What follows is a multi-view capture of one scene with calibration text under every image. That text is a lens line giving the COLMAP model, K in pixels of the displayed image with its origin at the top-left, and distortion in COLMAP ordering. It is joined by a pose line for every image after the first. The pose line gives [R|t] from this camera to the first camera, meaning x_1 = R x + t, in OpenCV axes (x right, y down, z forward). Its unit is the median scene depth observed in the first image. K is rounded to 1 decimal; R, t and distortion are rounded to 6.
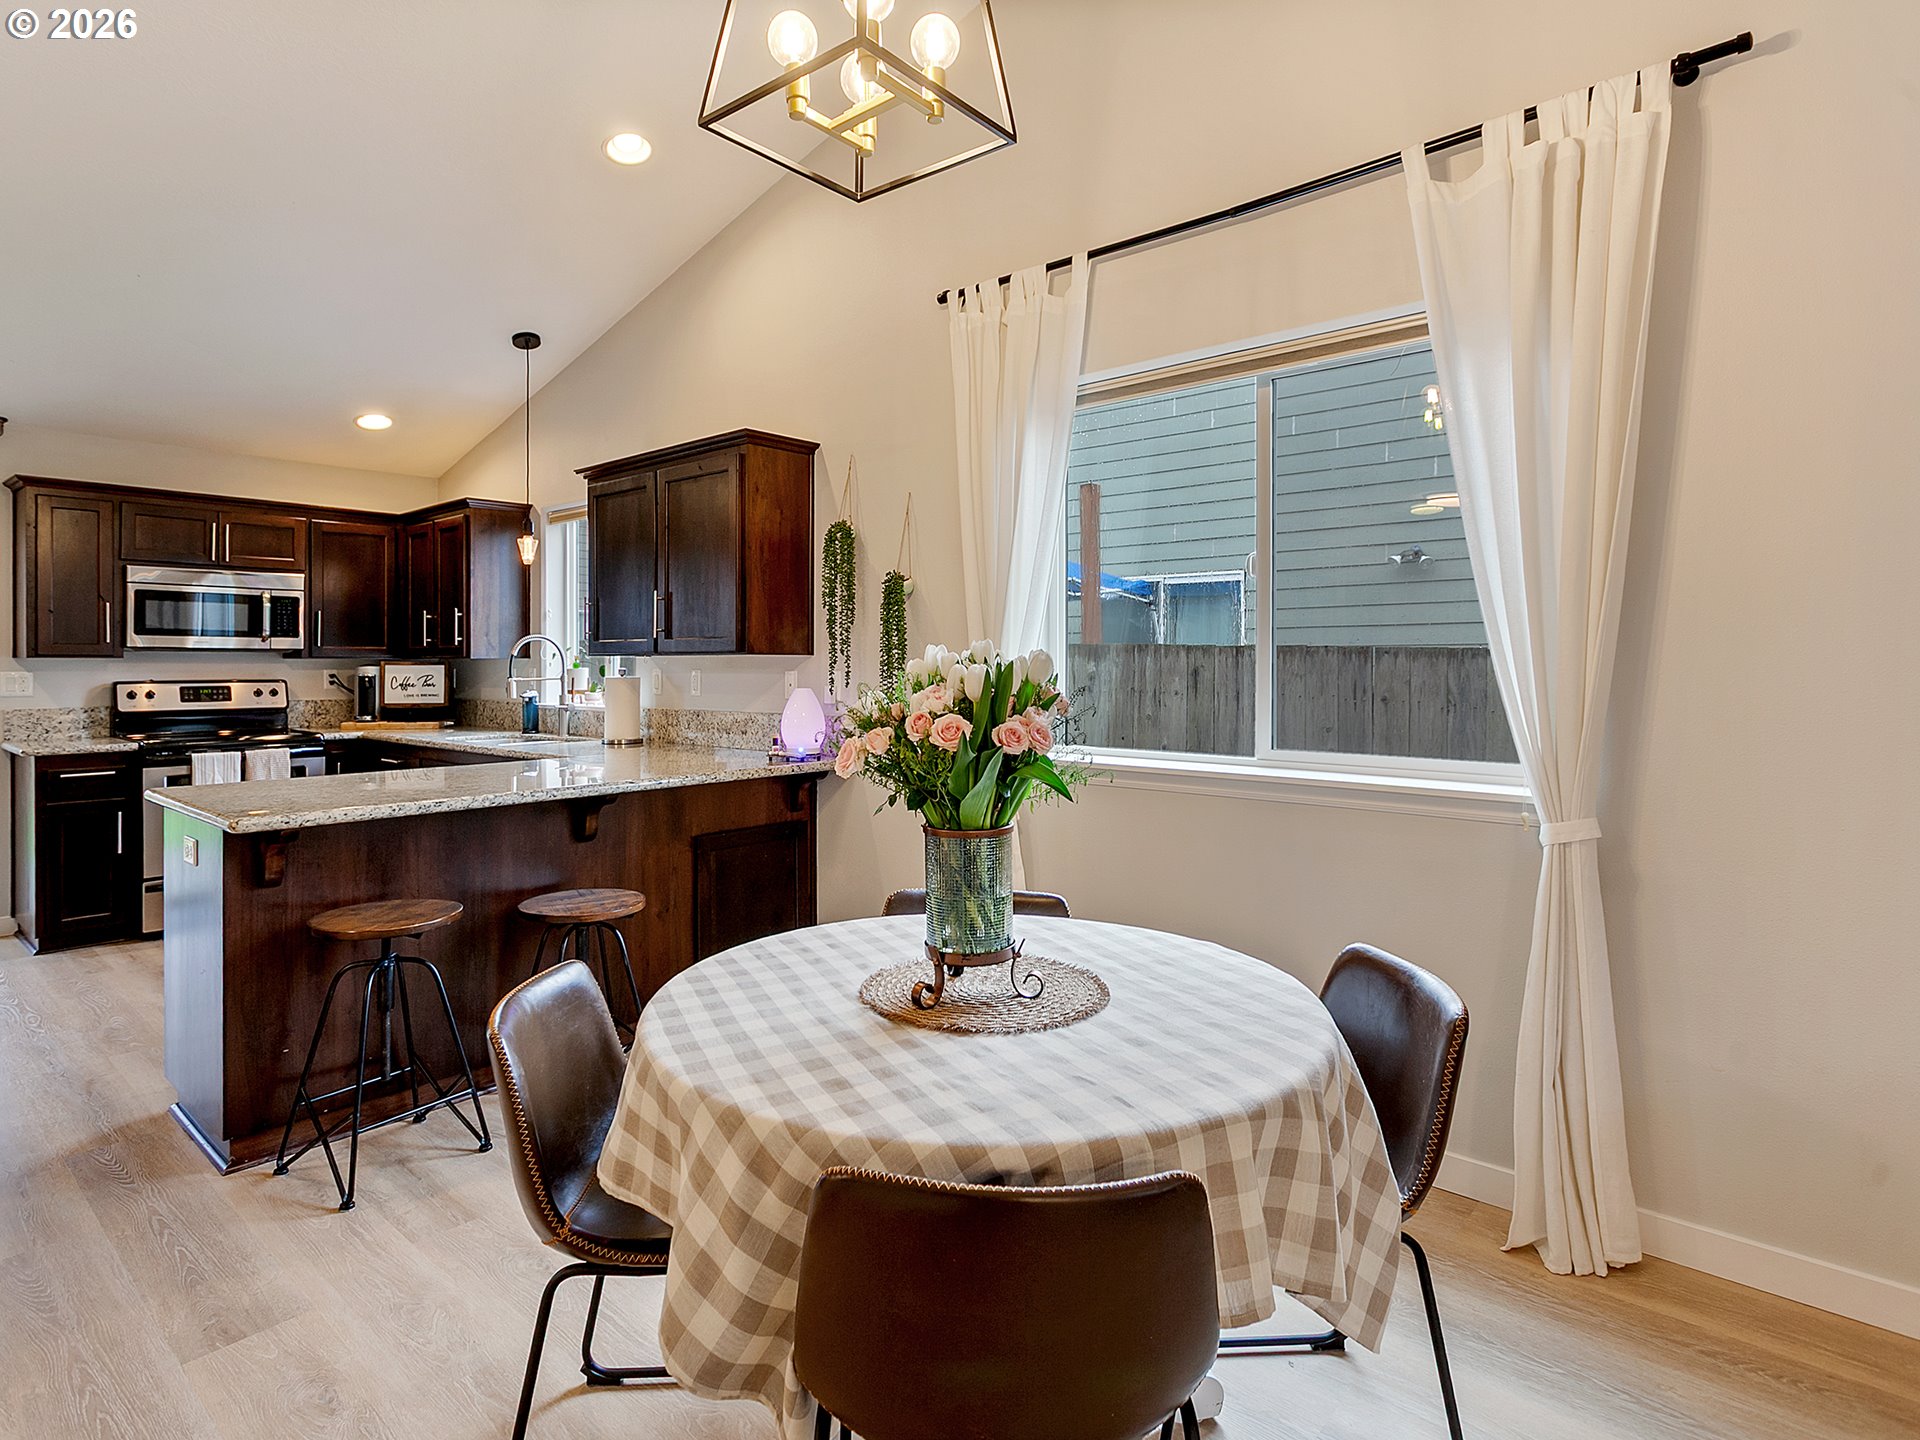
lens RADIAL K [[1037.2, 0, 922.8], [0, 1037.2, 679.7], [0, 0, 1]] dist [0.000284, 0.000854]
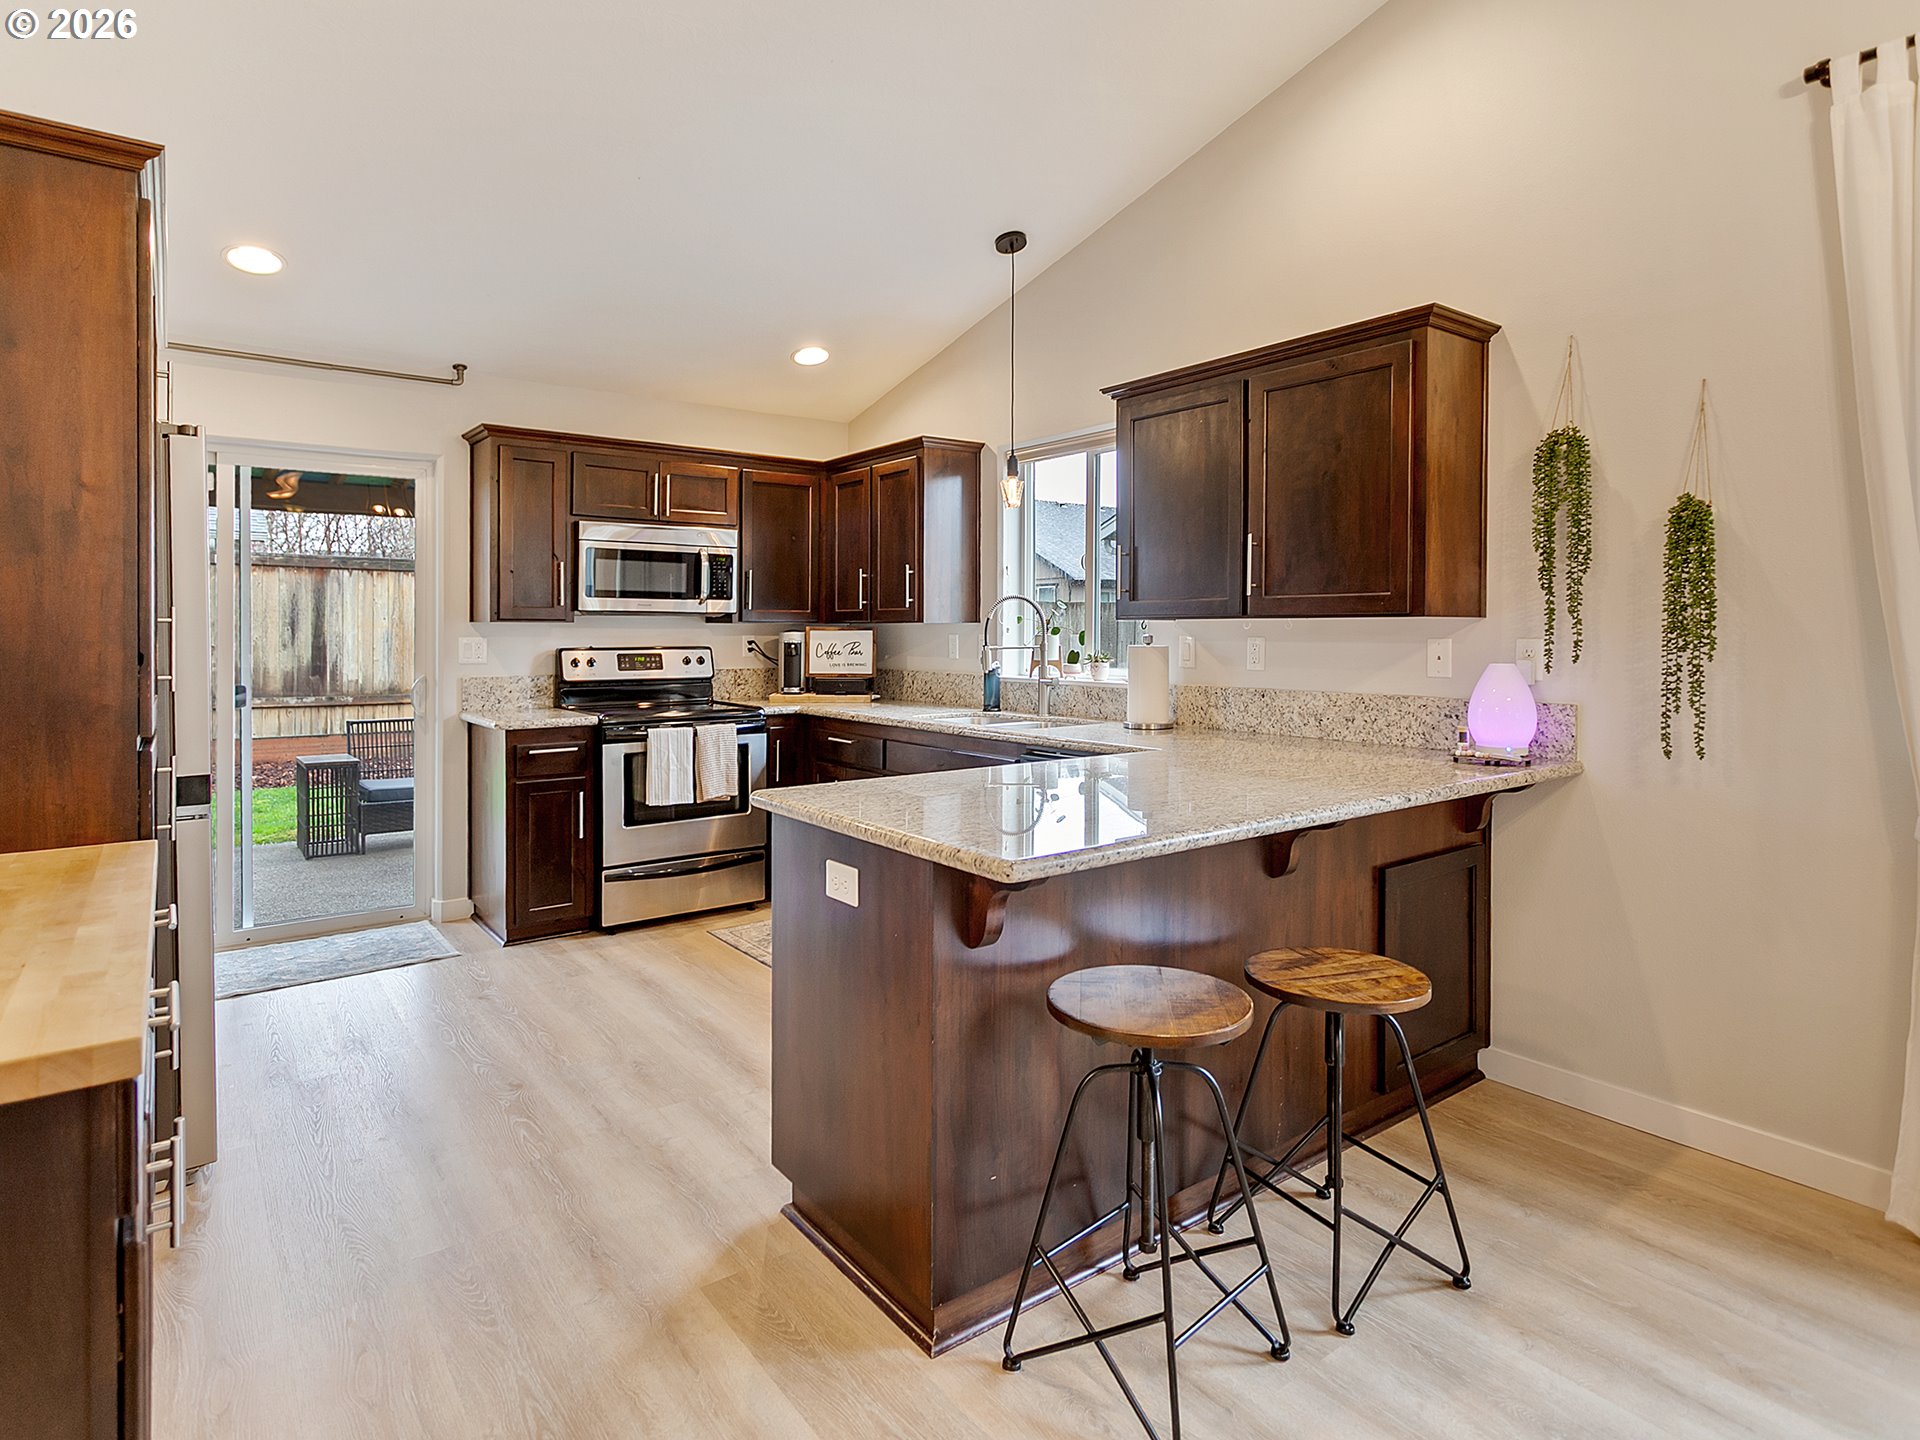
lens RADIAL K [[1037.2, 0, 910.2], [0, 1037.2, 649.1], [0, 0, 1]] dist [0.000284, 0.000854]
pose [[0.977773, 0.004817, -0.209610, -0.279819], [-0.004205, 0.999985, 0.003367, -0.001625], [0.209623, -0.002411, 0.977779, 0.161364]]
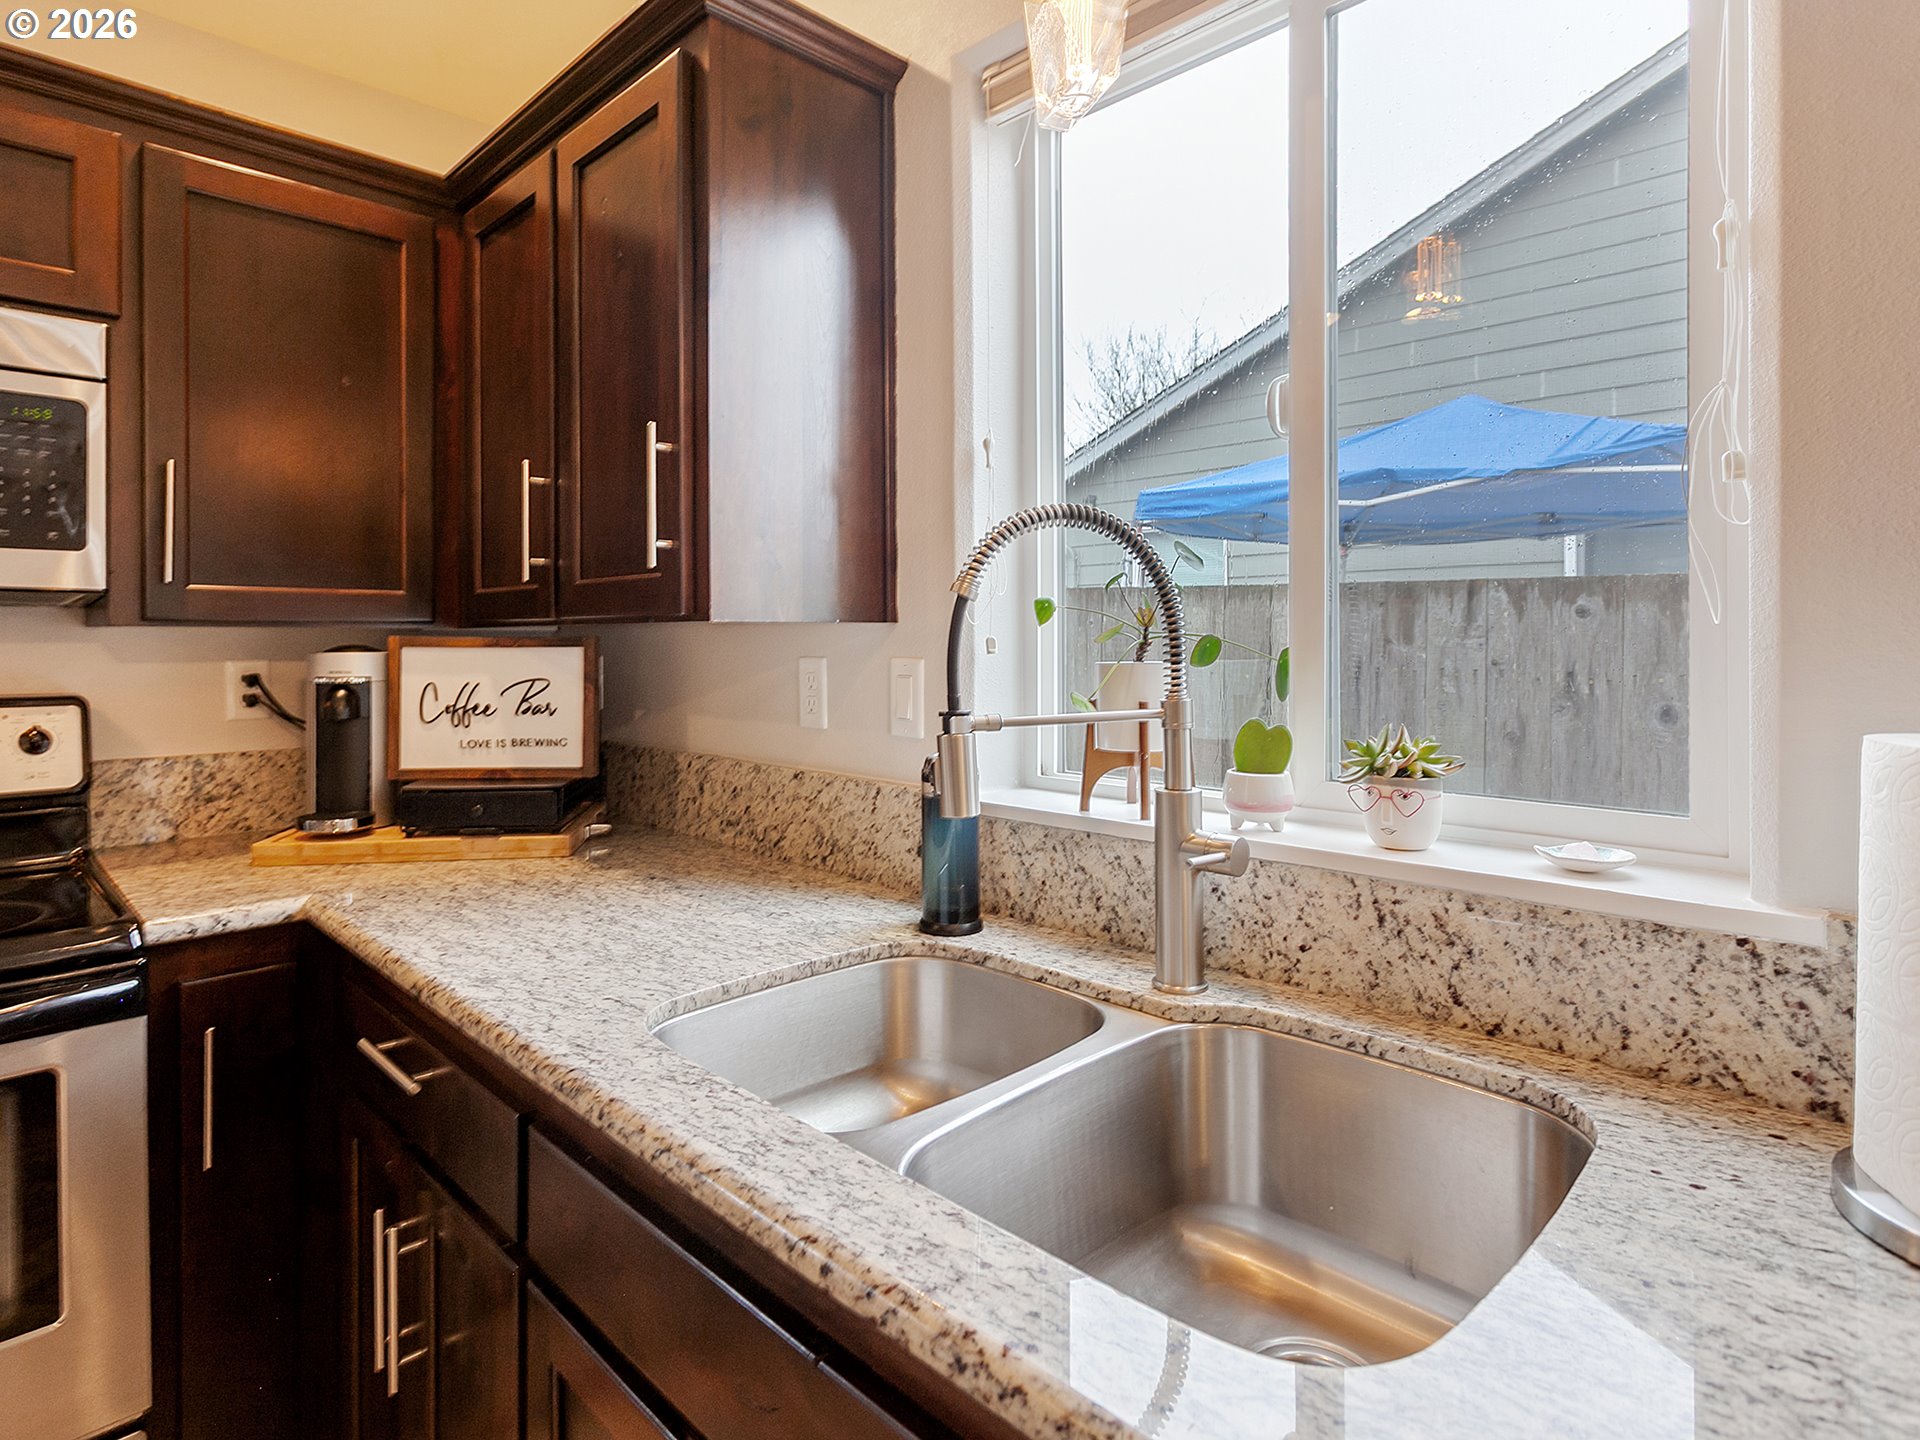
lens RADIAL K [[1037.2, 0, 916.7], [0, 1037.2, 653.8], [0, 0, 1]] dist [0.000284, 0.000854]
pose [[0.997607, -0.000823, -0.069137, -0.387386], [0.000702, 0.999998, -0.001768, -0.013090], [0.069138, 0.001716, 0.997606, 0.792420]]
